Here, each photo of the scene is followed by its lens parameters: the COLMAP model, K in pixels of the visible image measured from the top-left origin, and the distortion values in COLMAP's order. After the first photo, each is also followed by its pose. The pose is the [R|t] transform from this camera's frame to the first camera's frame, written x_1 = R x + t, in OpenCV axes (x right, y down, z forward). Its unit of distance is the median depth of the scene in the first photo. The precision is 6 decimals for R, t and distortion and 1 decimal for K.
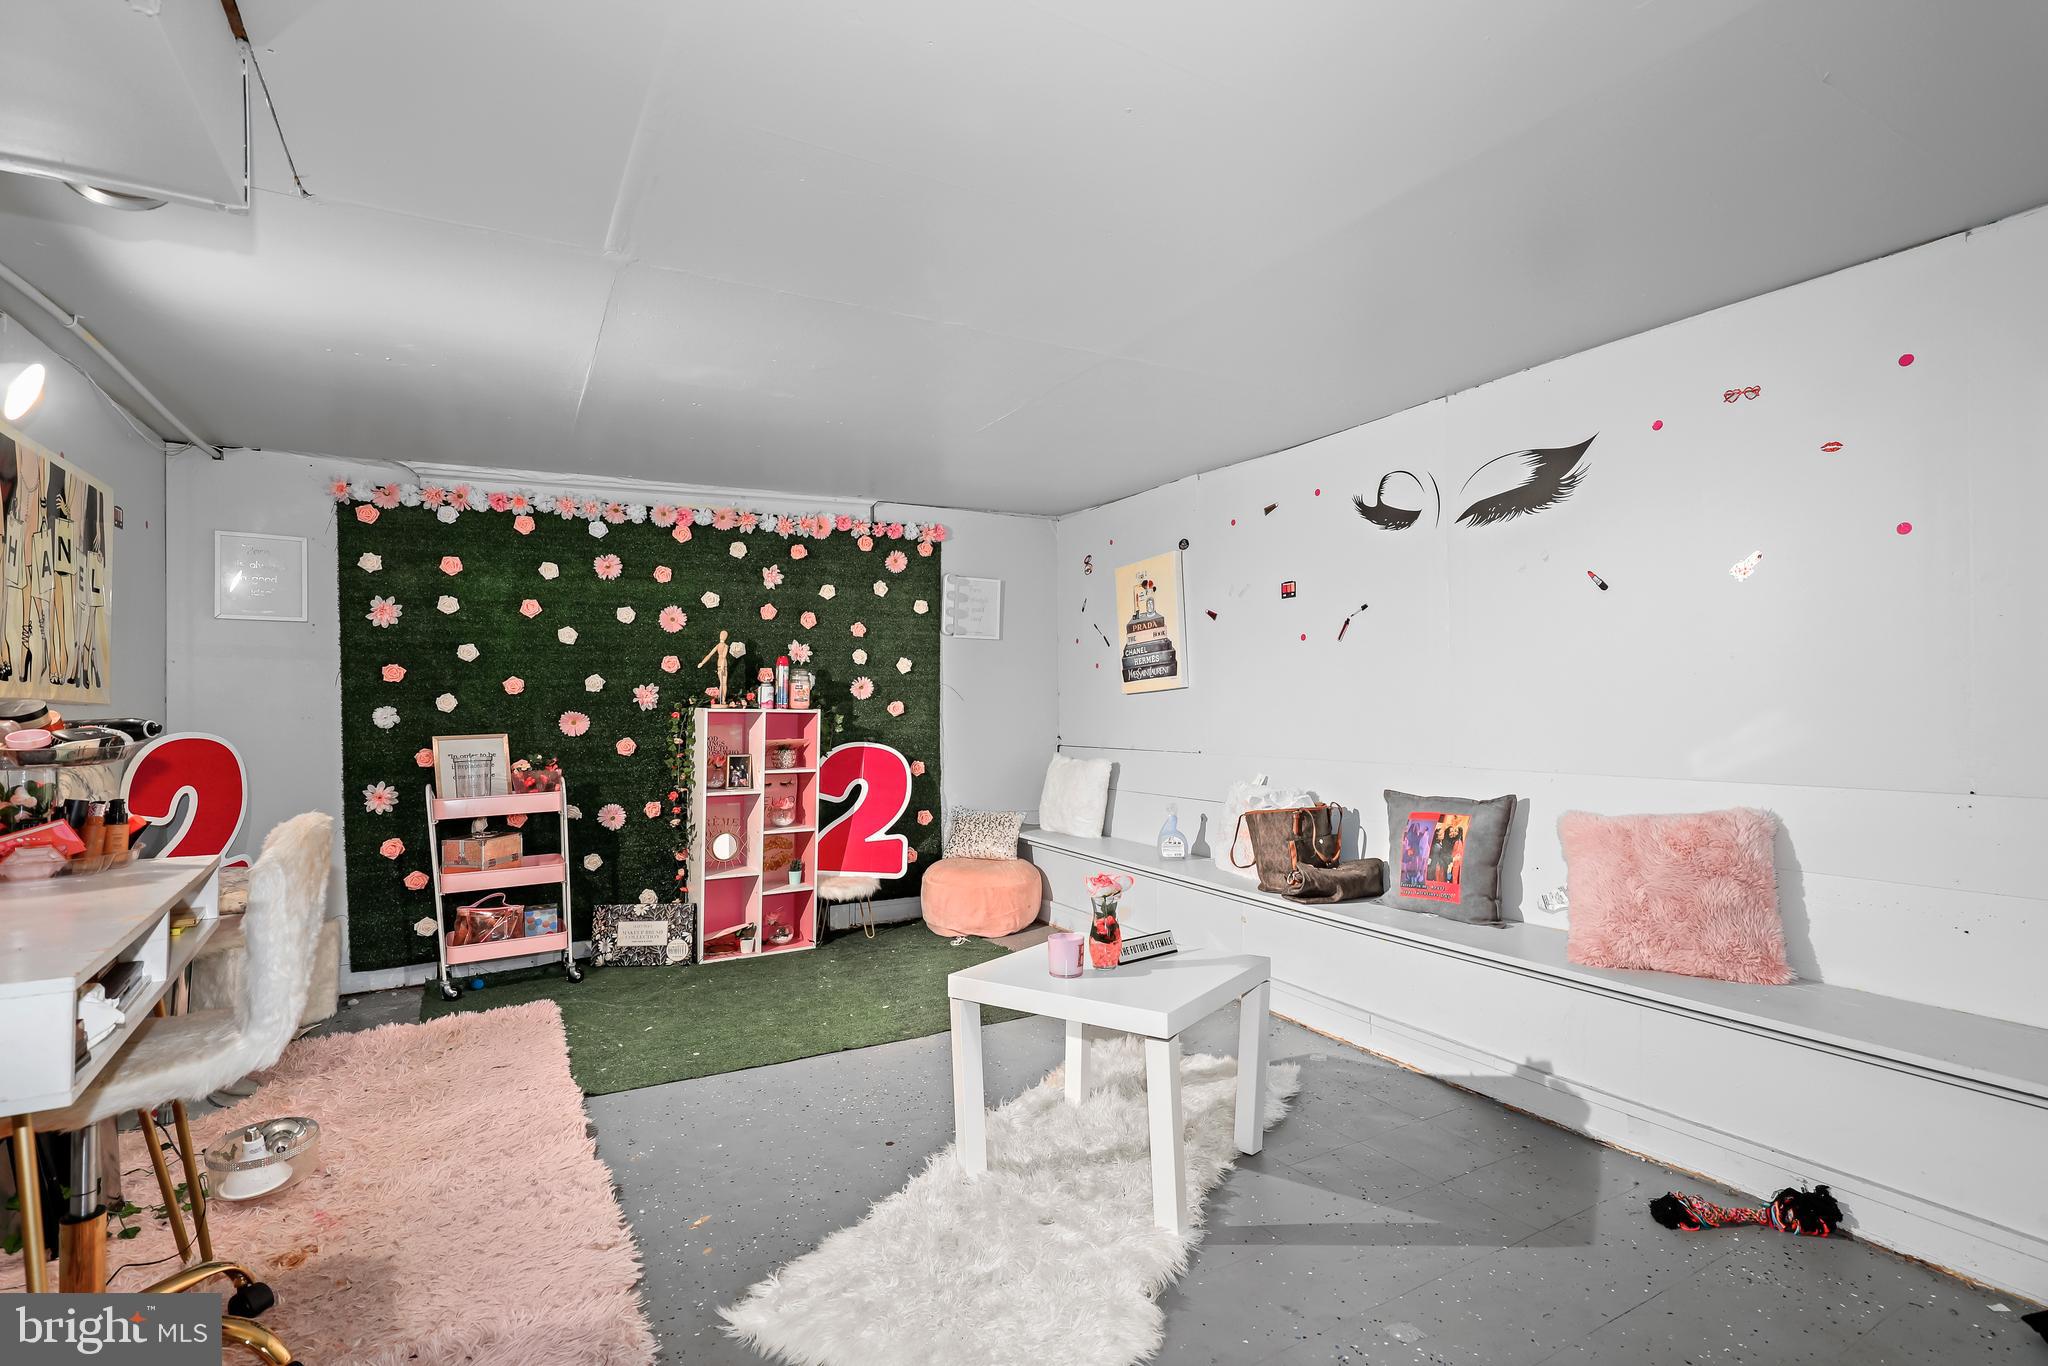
lens RADIAL K [[954.7, 0, 1034.7], [0, 954.7, 688.7], [0, 0, 1]] dist [0.001672, -0.000331]
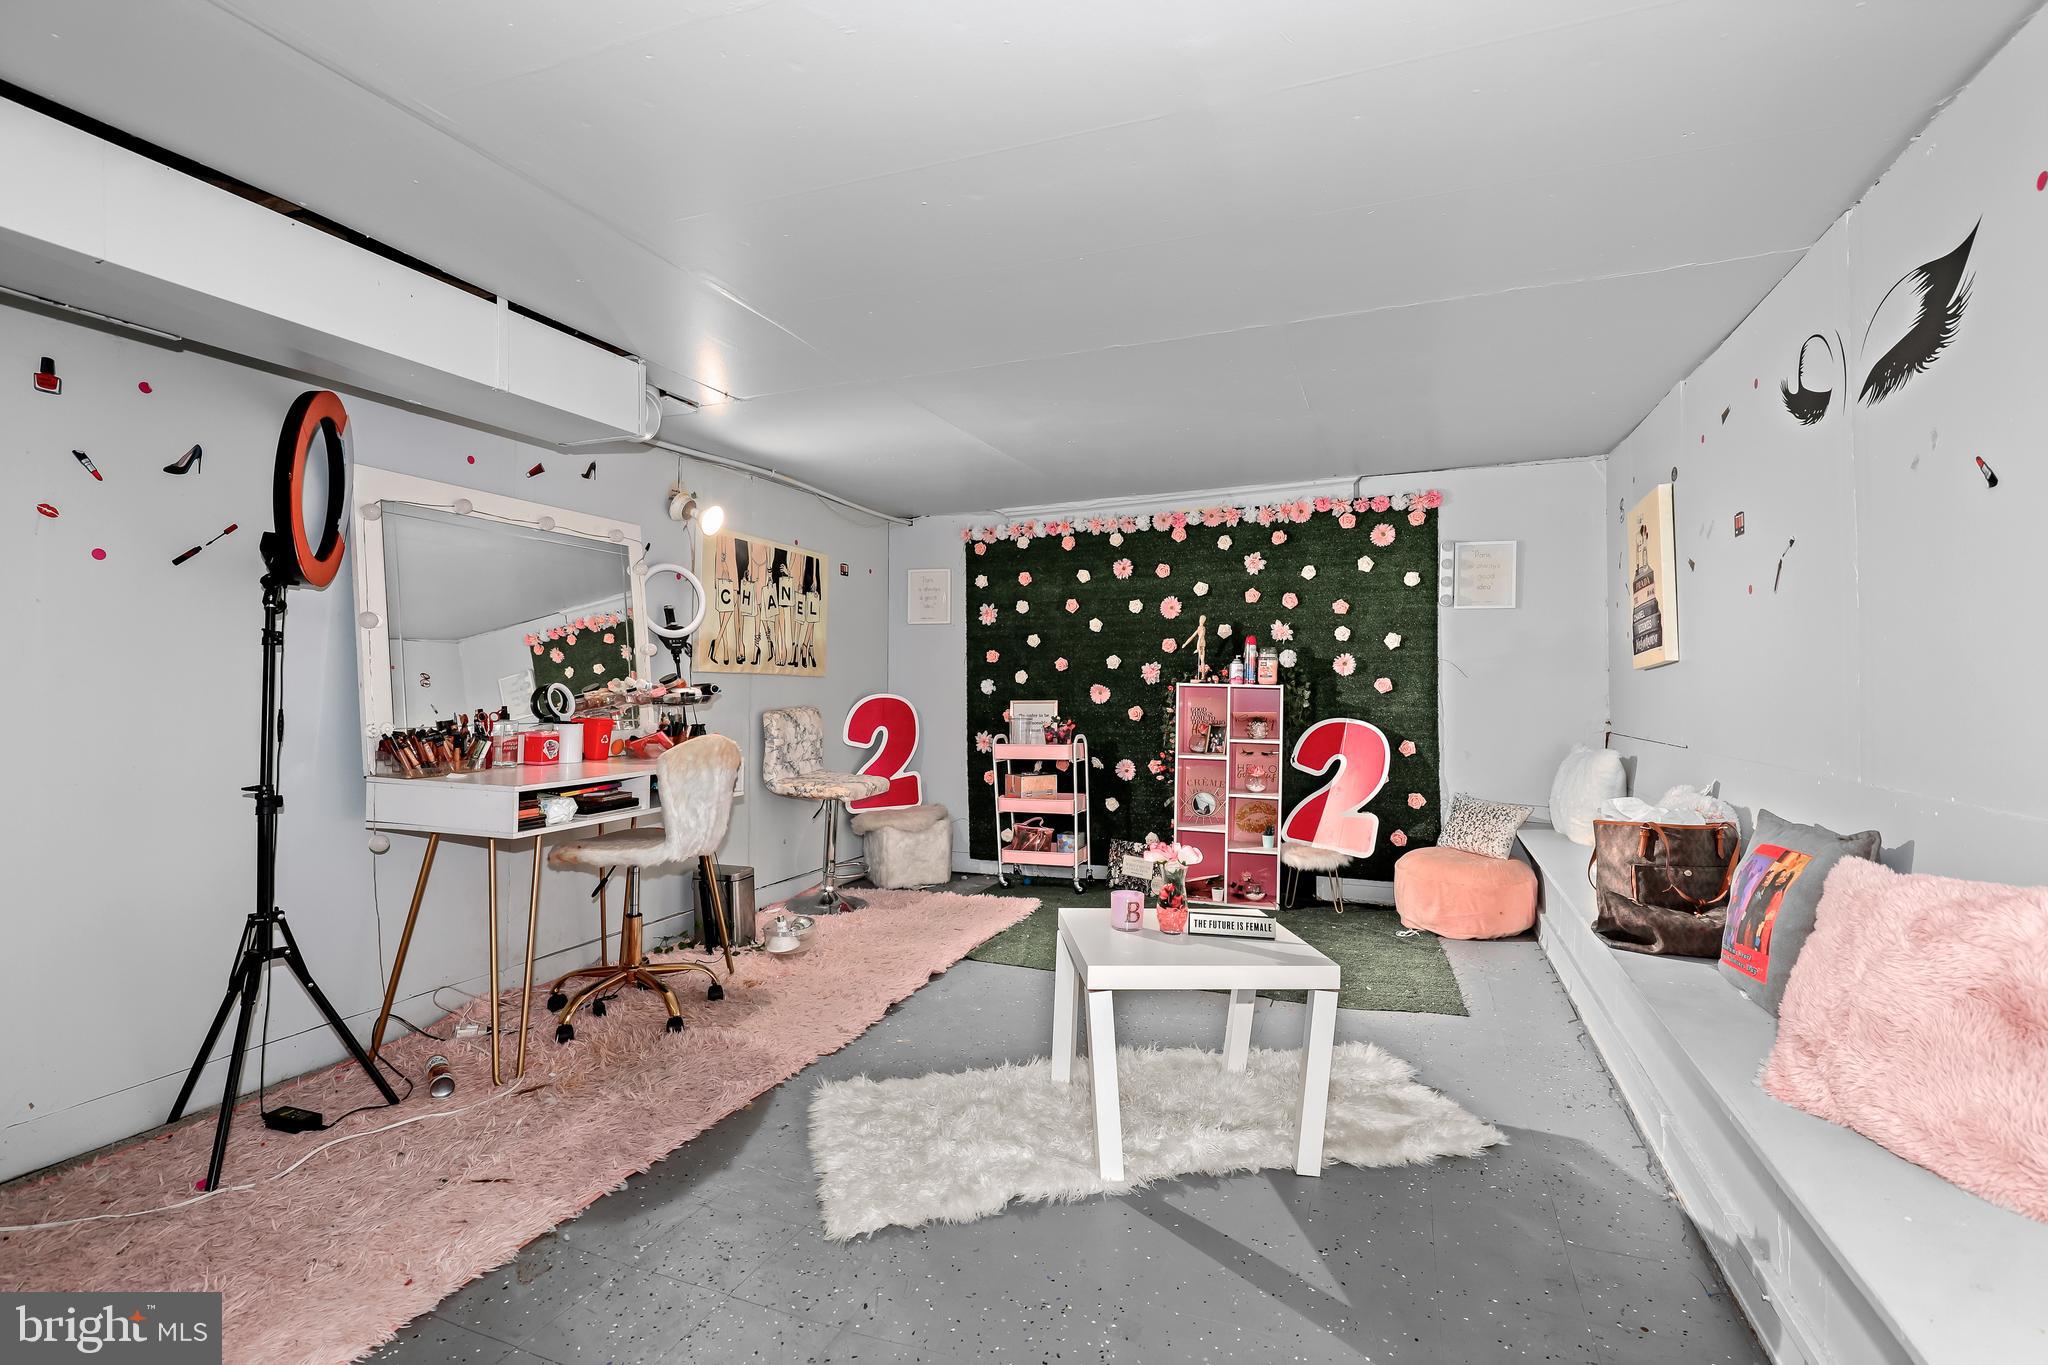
lens RADIAL K [[945.3, 0, 1026.2], [0, 945.3, 650.1], [0, 0, 1]] dist [0.001864, -0.000115]
pose [[0.629064, -0.017864, -0.777148, 0.427097], [0.005048, 0.999809, -0.018896, 0.001360], [0.777337, 0.007964, 0.629034, 0.123596]]
